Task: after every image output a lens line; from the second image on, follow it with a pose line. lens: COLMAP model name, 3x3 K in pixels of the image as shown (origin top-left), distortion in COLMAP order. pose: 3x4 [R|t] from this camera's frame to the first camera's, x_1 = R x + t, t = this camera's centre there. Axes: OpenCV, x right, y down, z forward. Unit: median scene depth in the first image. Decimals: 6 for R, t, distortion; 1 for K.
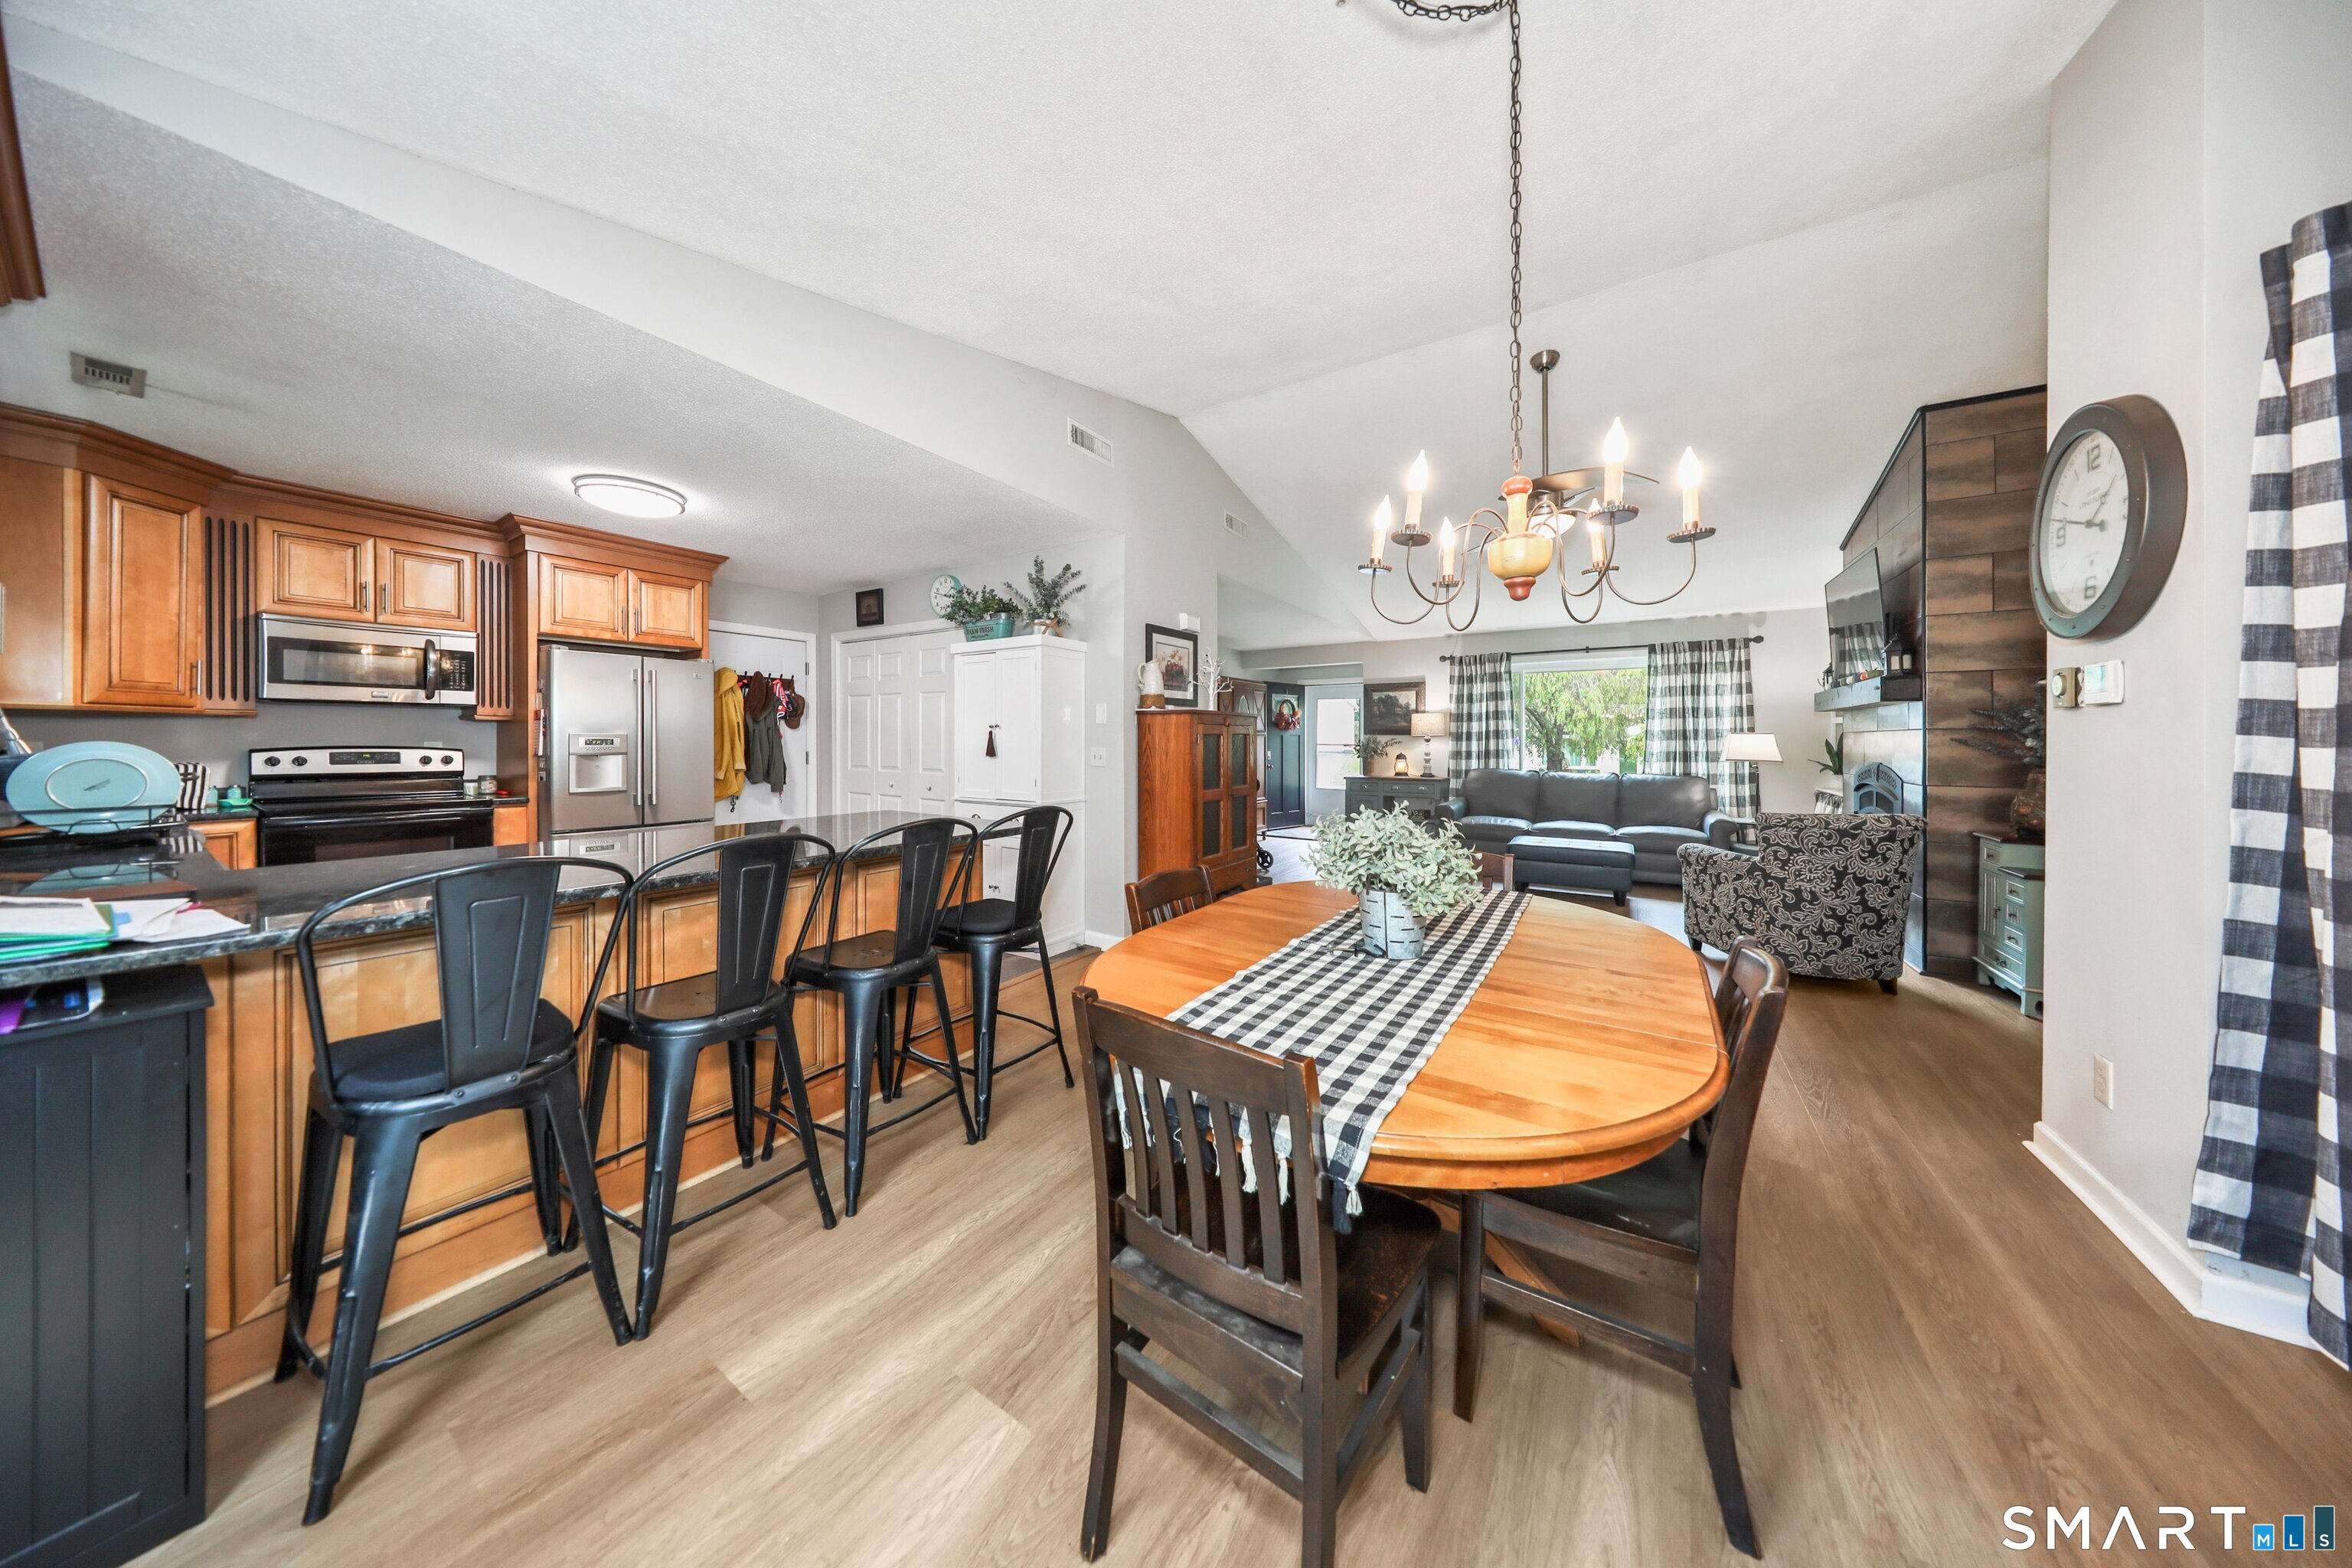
lens RADIAL K [[701.4, 0, 1165.6], [0, 701.4, 746.6], [0, 0, 1]] dist [0.000609, 0.000001]
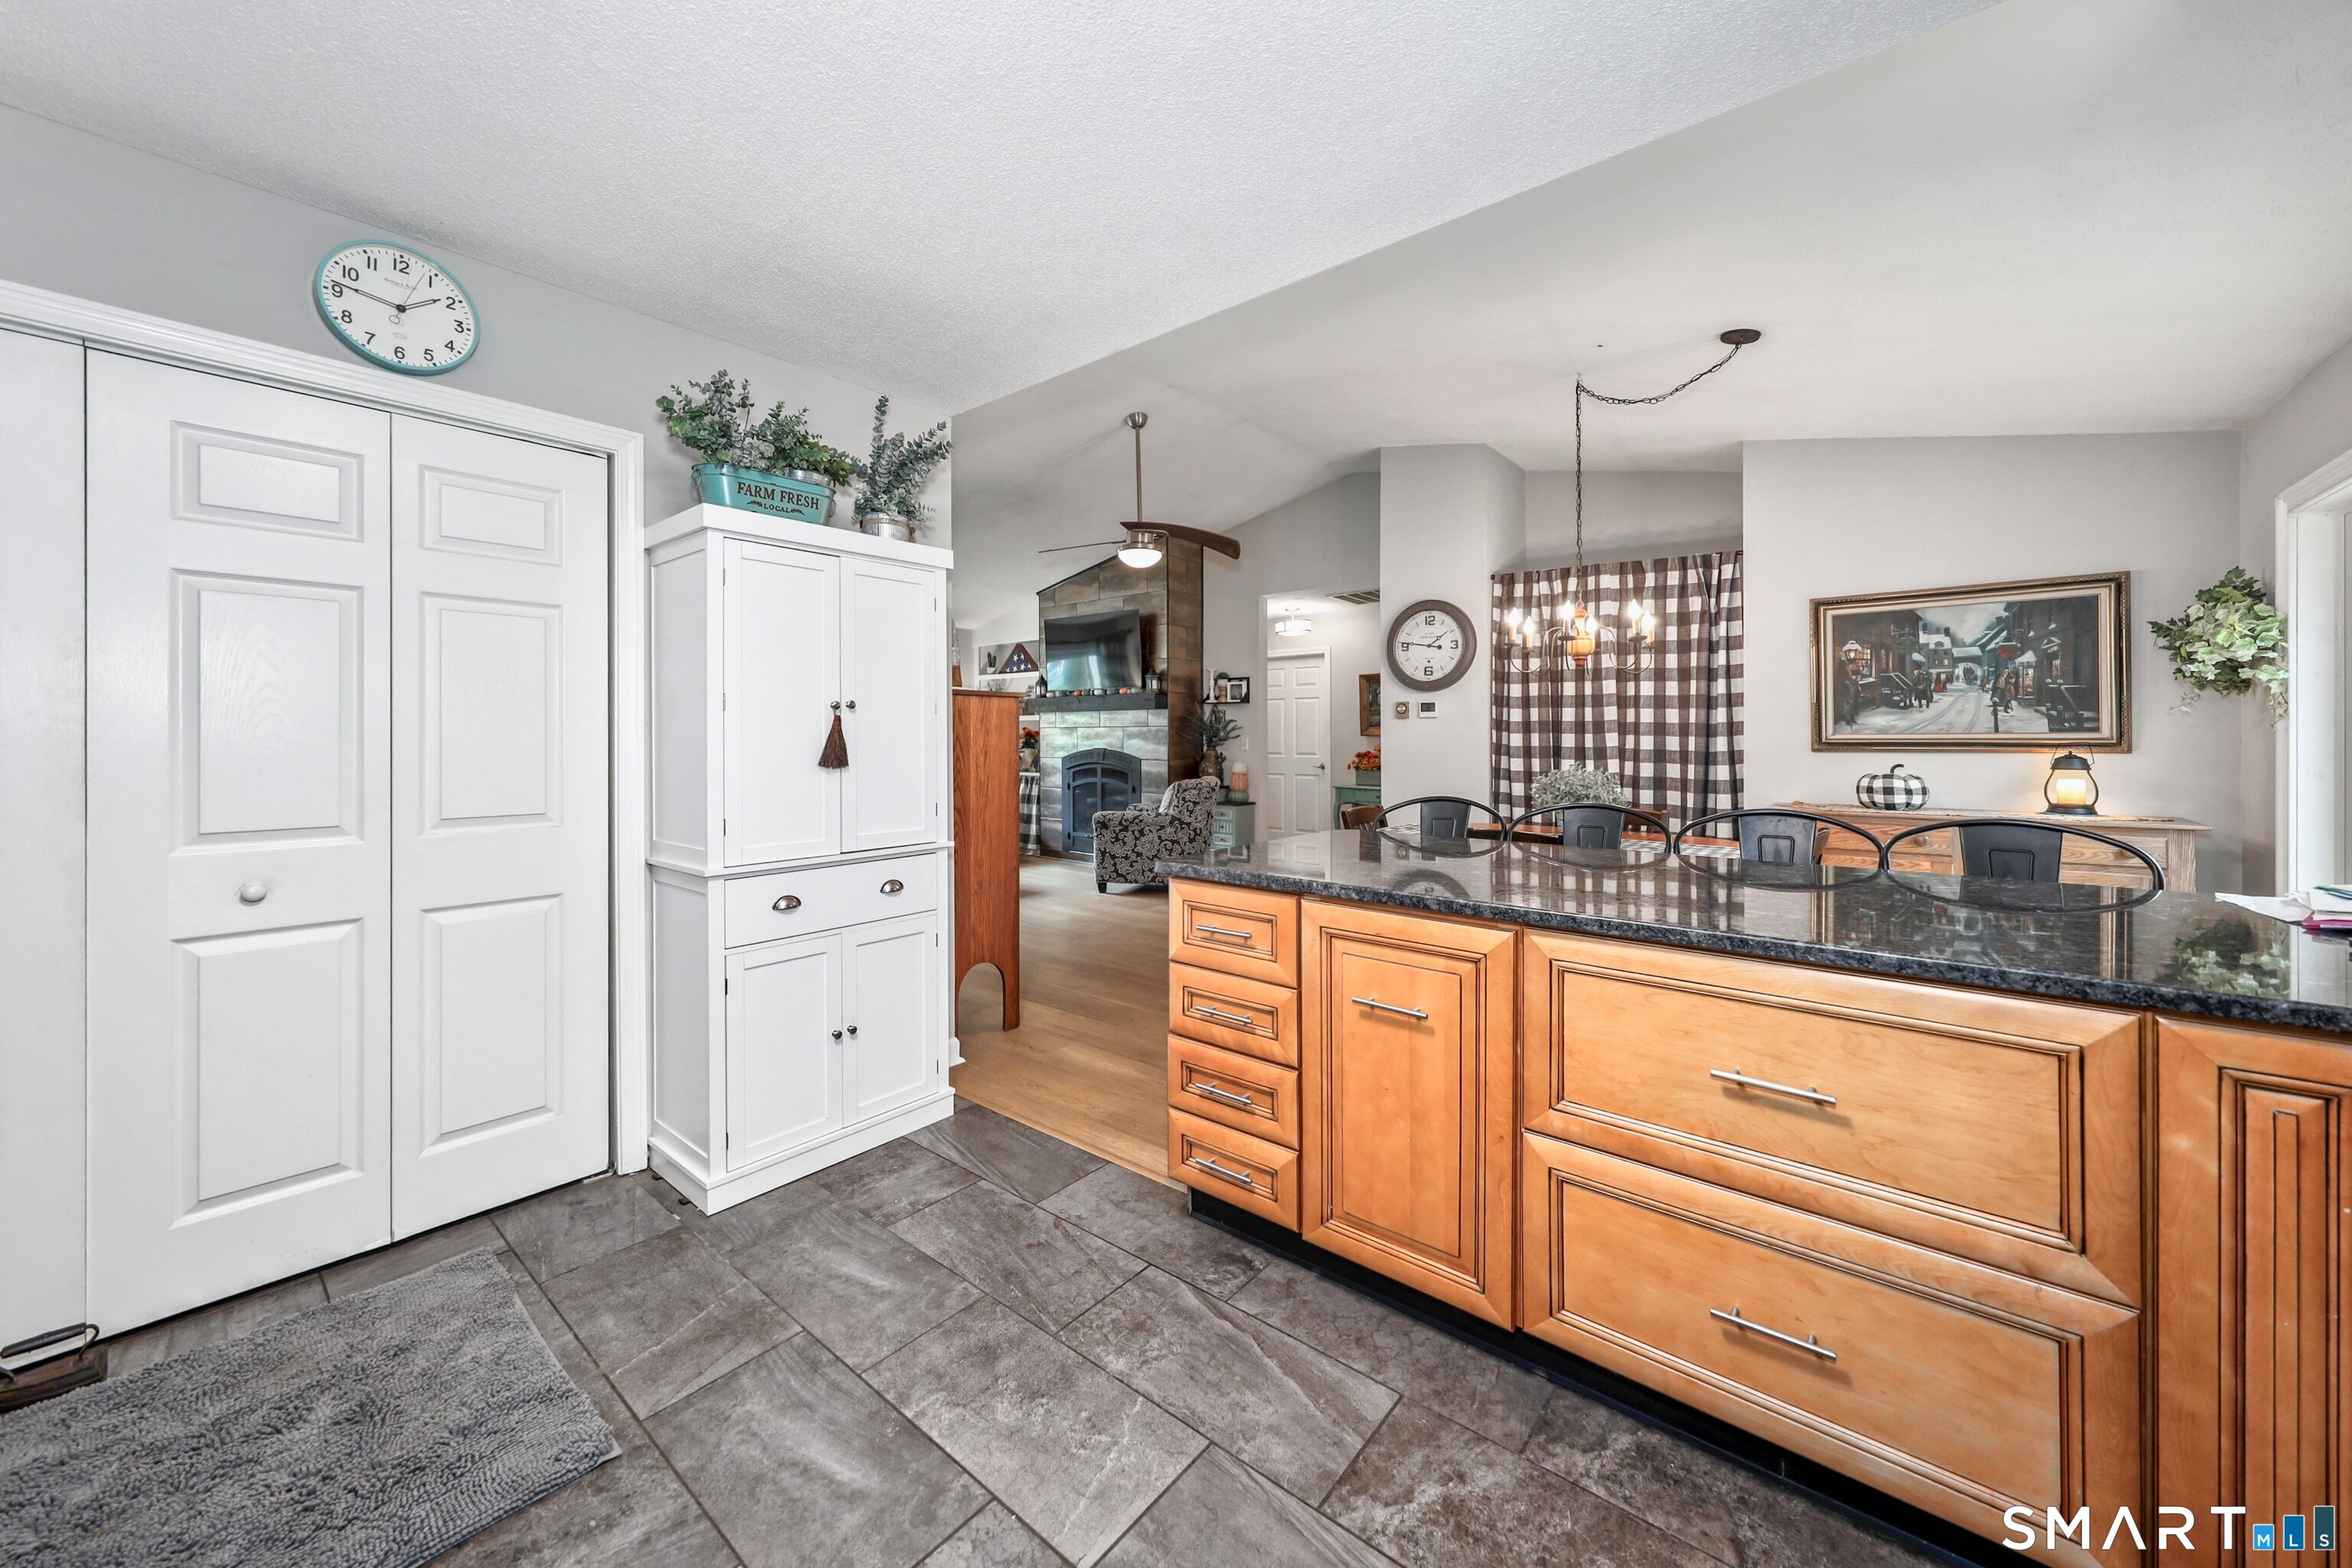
lens RADIAL K [[850.6, 0, 1143.5], [0, 850.6, 735.7], [0, 0, 1]] dist [-0.000812, -0.000043]
pose [[0.128367, -0.002971, 0.991722, -0.540868], [0.013076, 0.999914, 0.001303, -0.003408], [-0.991640, 0.012801, 0.128395, 0.474383]]
